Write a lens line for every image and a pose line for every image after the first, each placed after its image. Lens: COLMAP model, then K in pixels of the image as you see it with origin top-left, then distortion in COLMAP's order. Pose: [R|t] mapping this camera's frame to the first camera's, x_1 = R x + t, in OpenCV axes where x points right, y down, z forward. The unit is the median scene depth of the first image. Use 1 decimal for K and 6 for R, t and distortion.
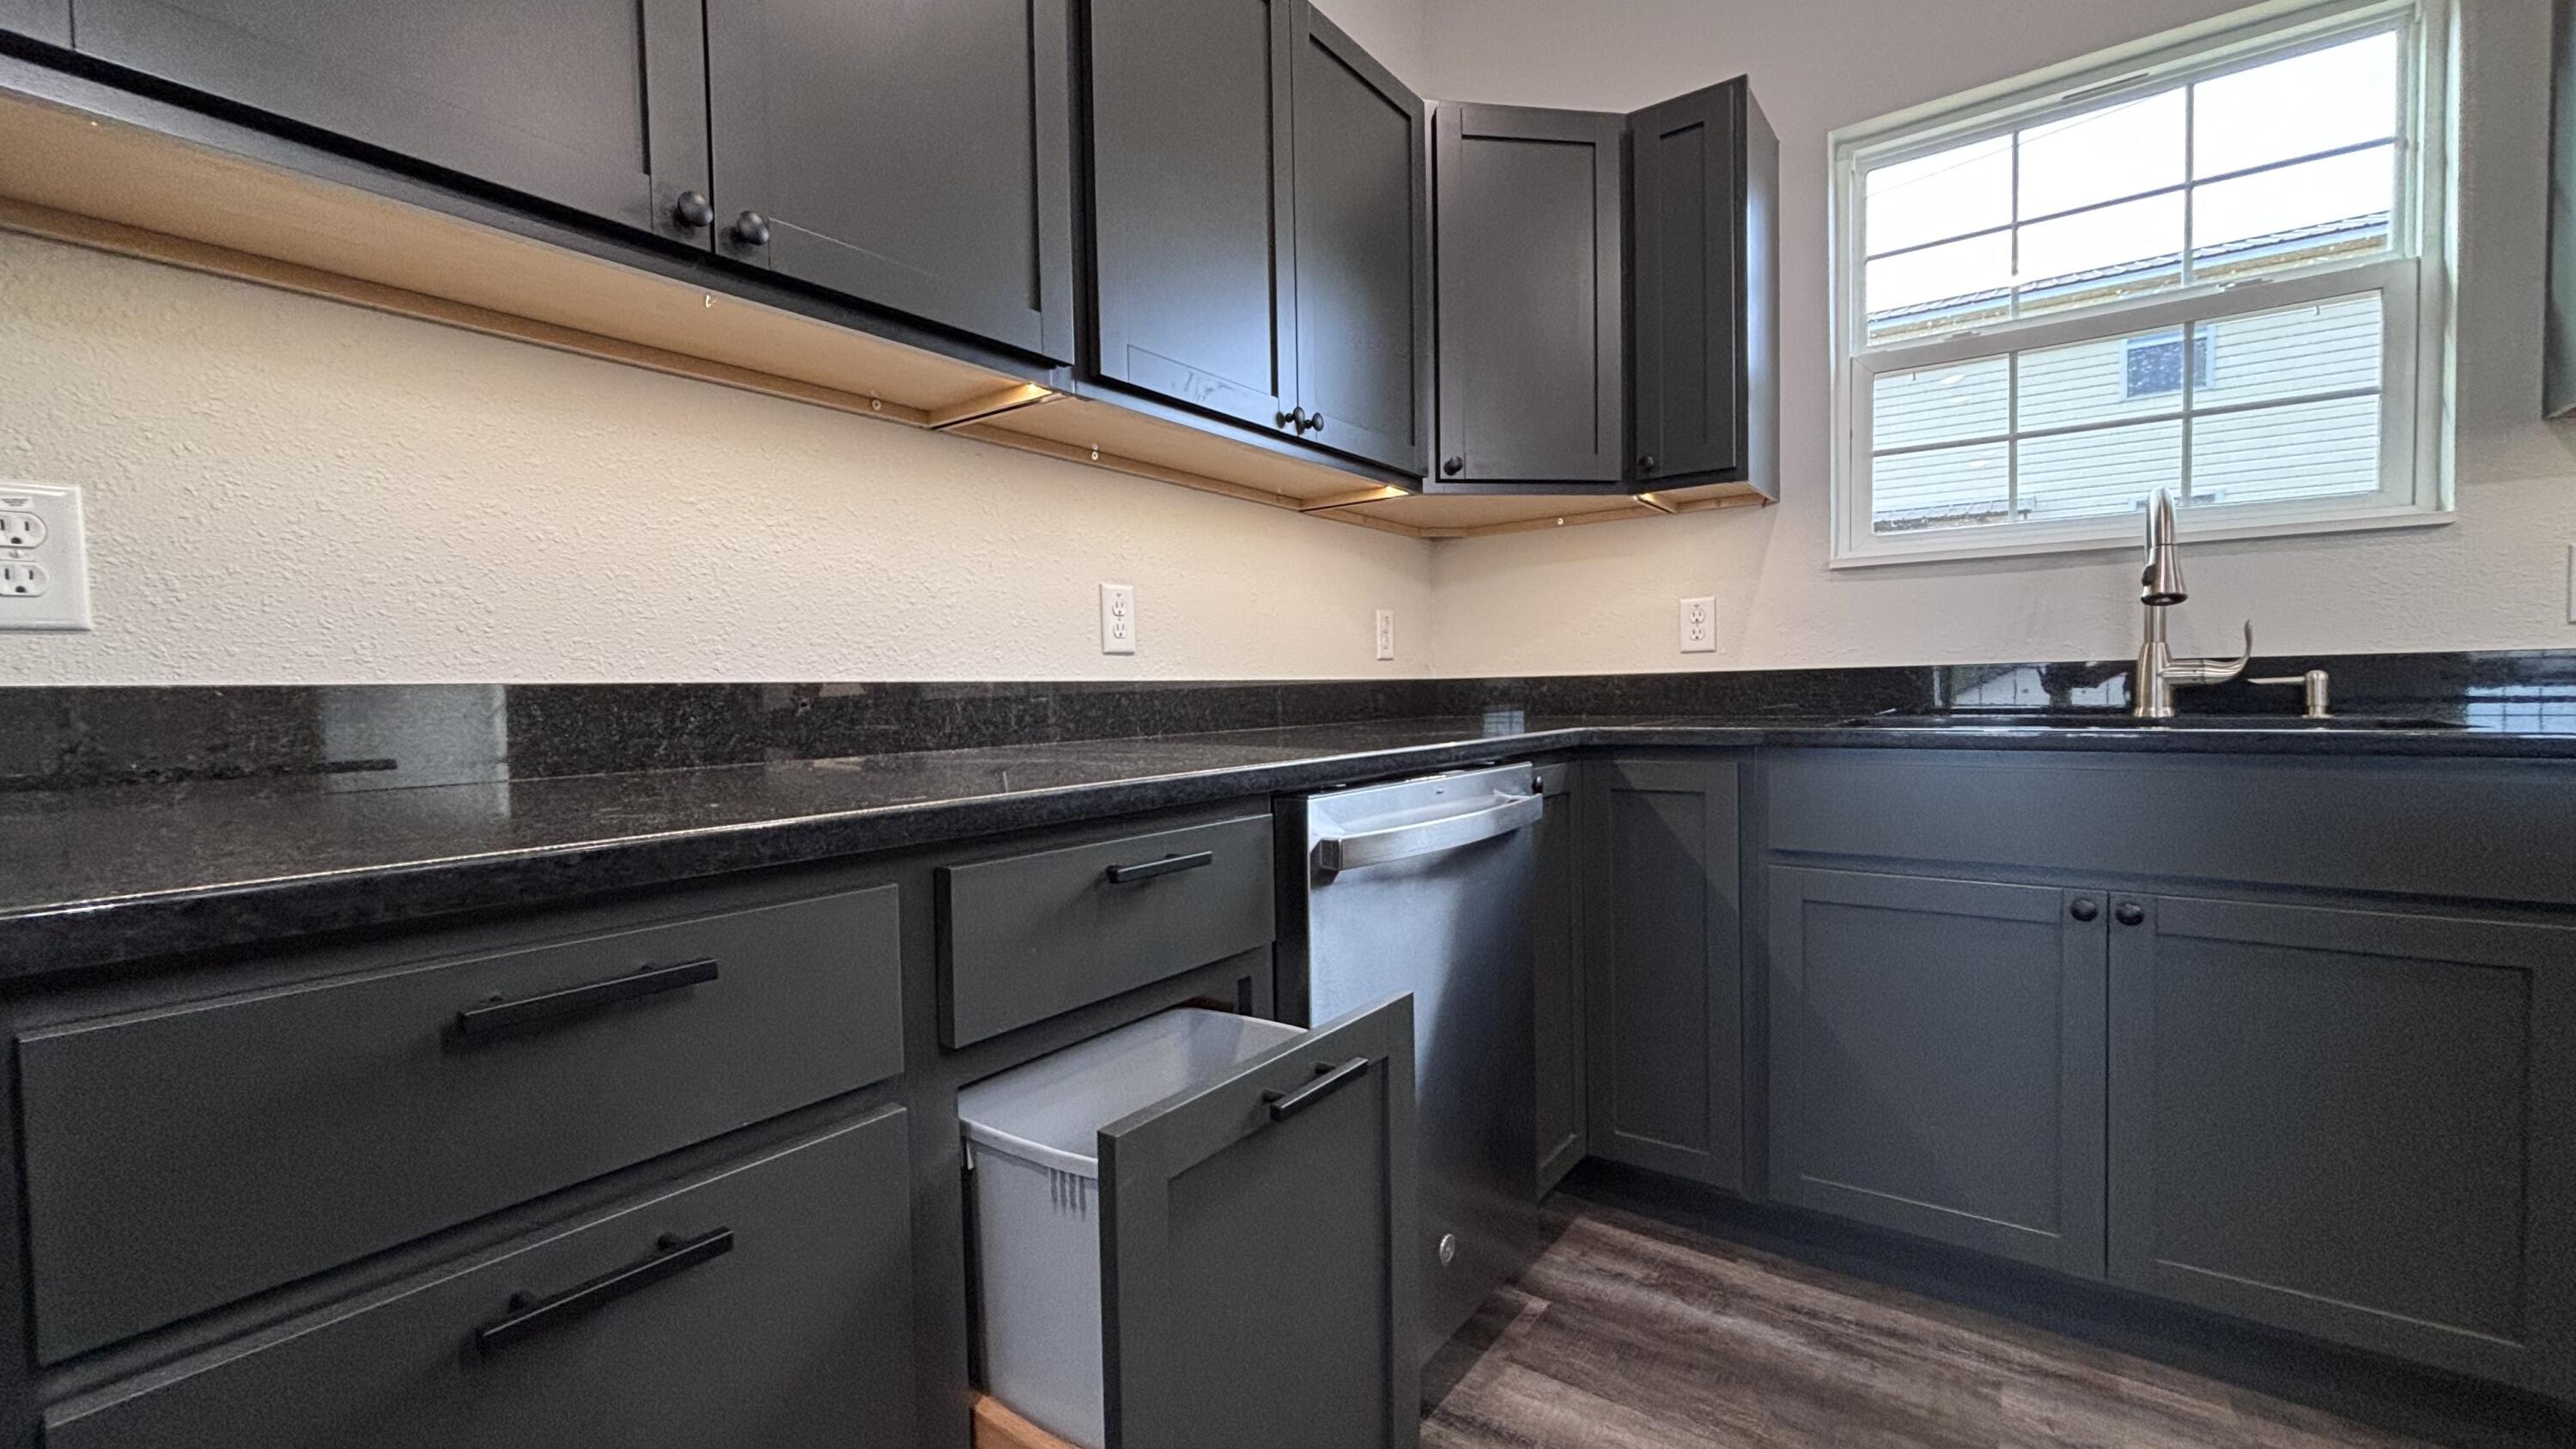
lens RADIAL K [[1054.9, 0, 1284.6], [0, 1054.9, 732.7], [0, 0, 1]] dist [0.002337, 0.000993]
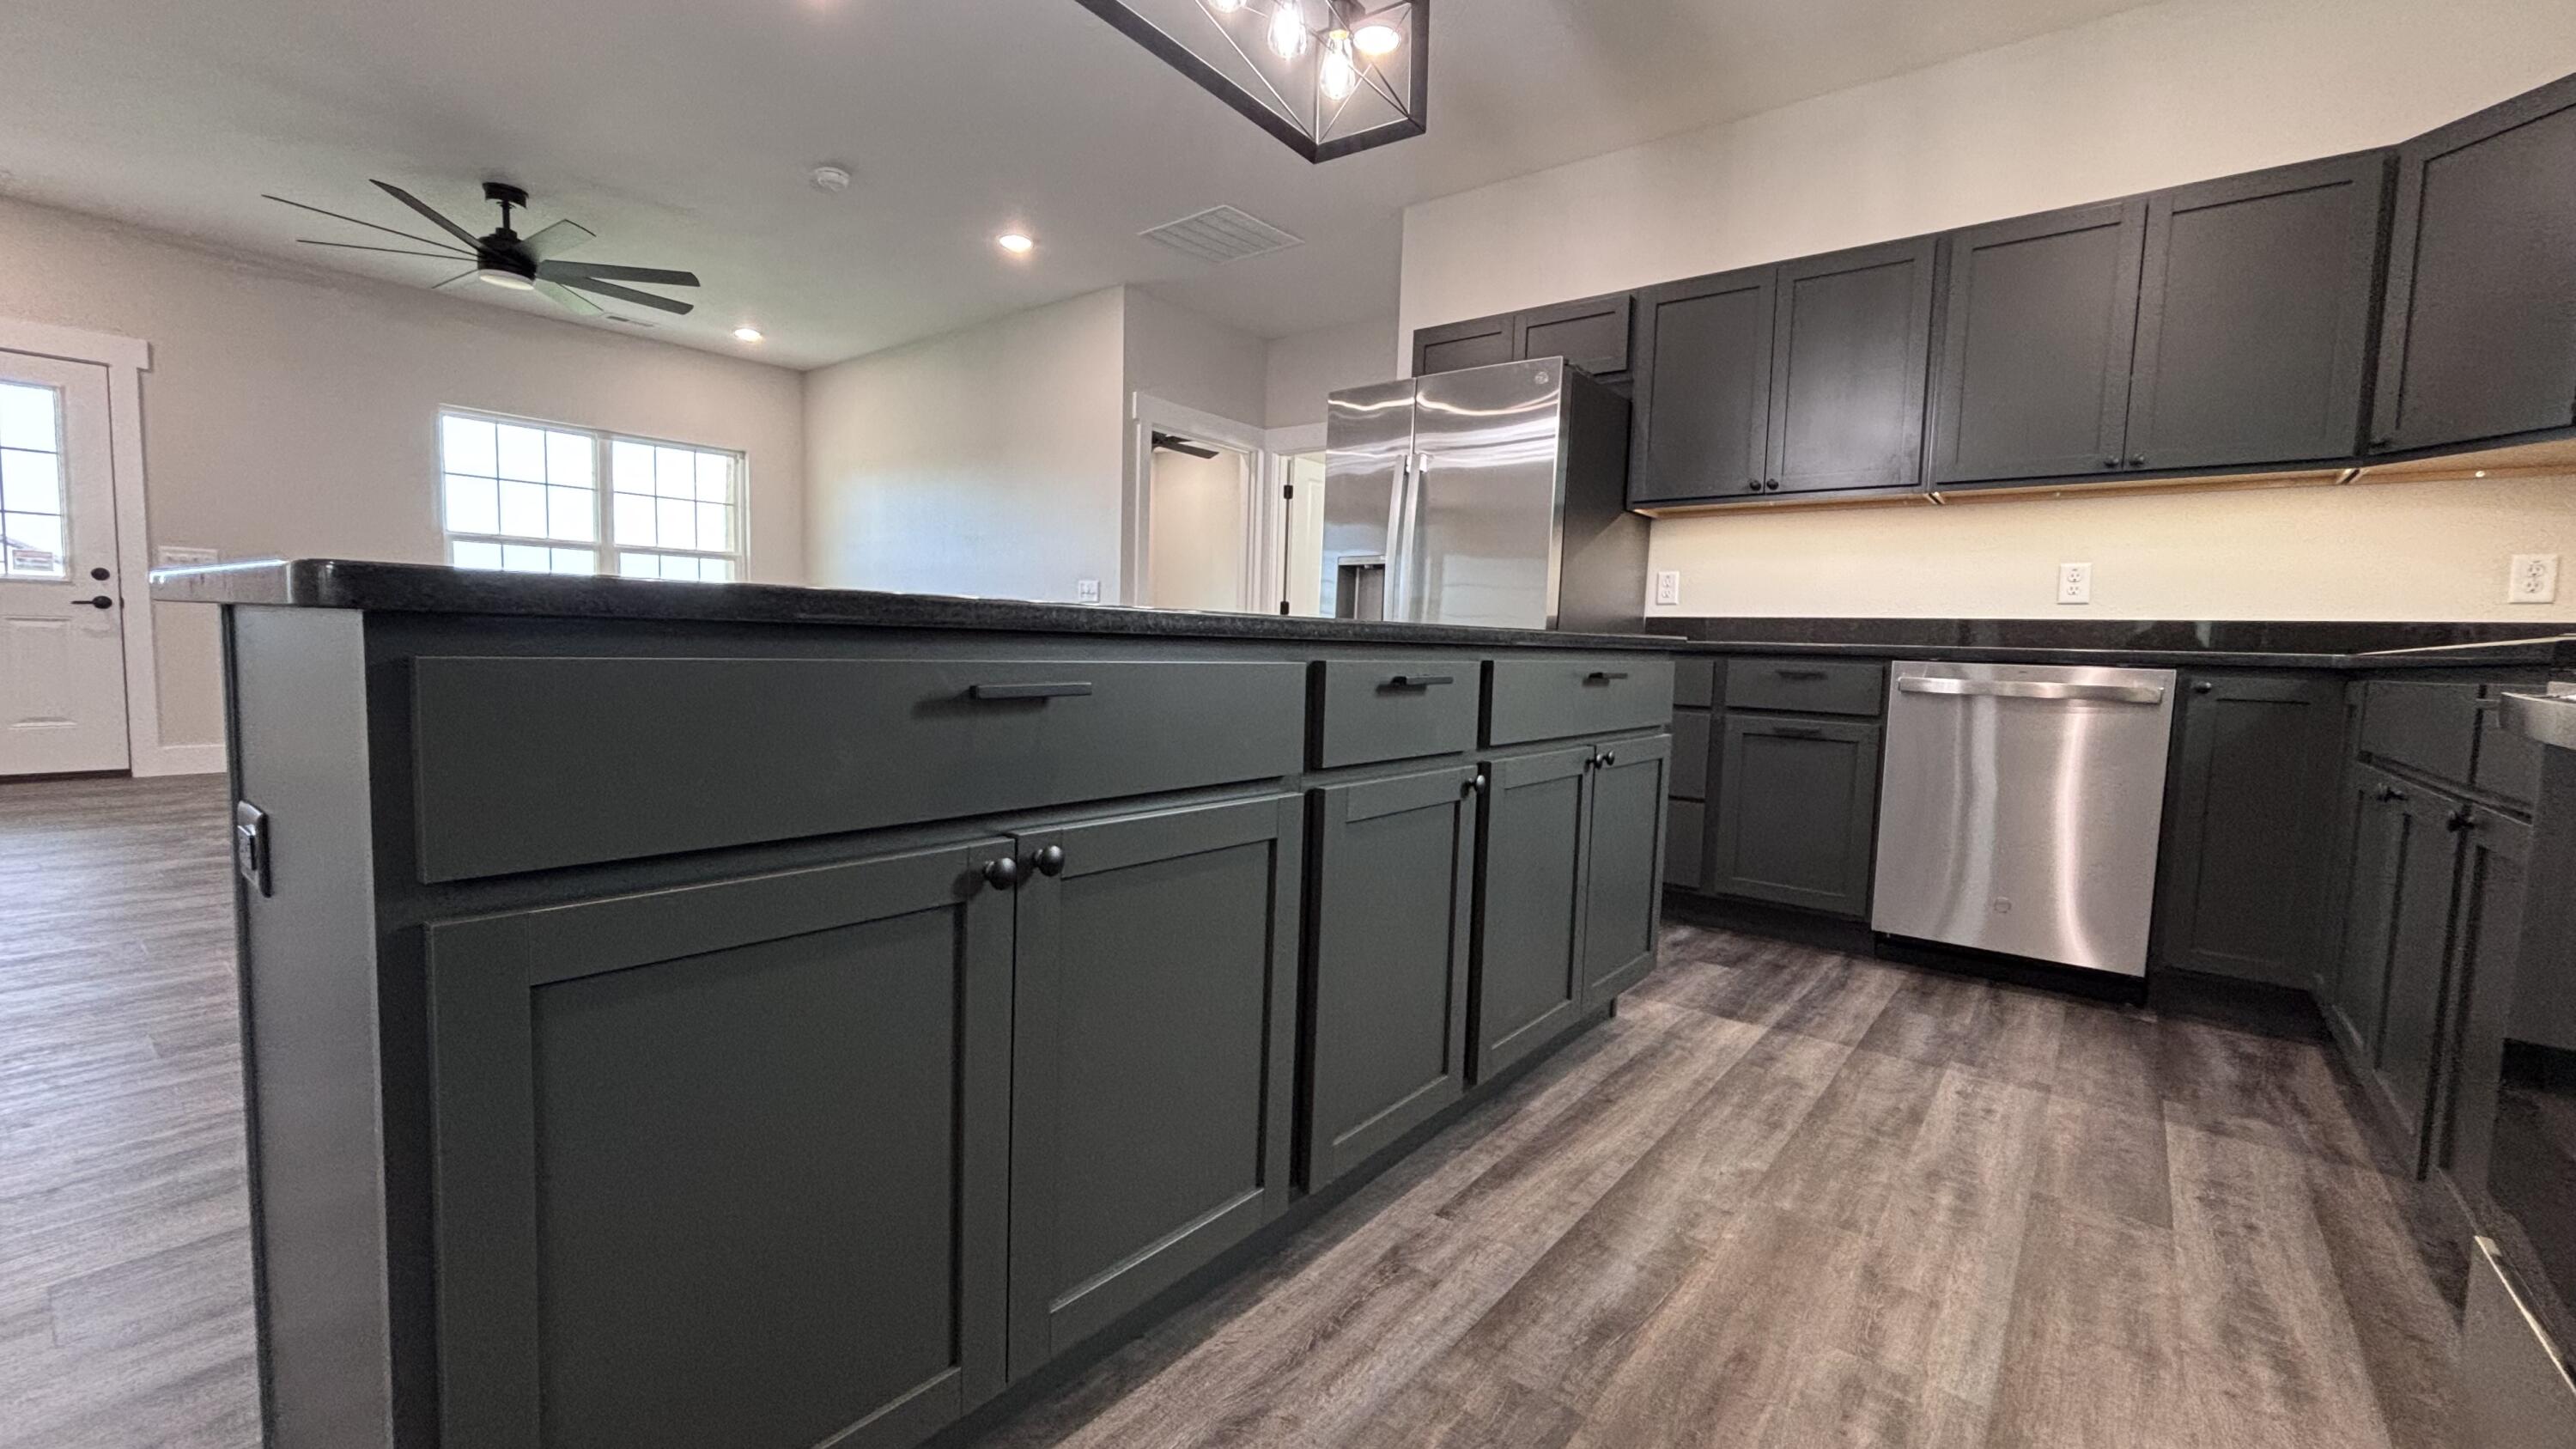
lens RADIAL K [[1054.9, 0, 1283.9], [0, 1054.9, 723.7], [0, 0, 1]] dist [0.002337, 0.000993]
pose [[-0.041127, 0.093947, -0.994727, 1.736477], [-0.070086, 0.992846, 0.096667, 0.046650], [0.996693, 0.073692, -0.034249, -0.237384]]
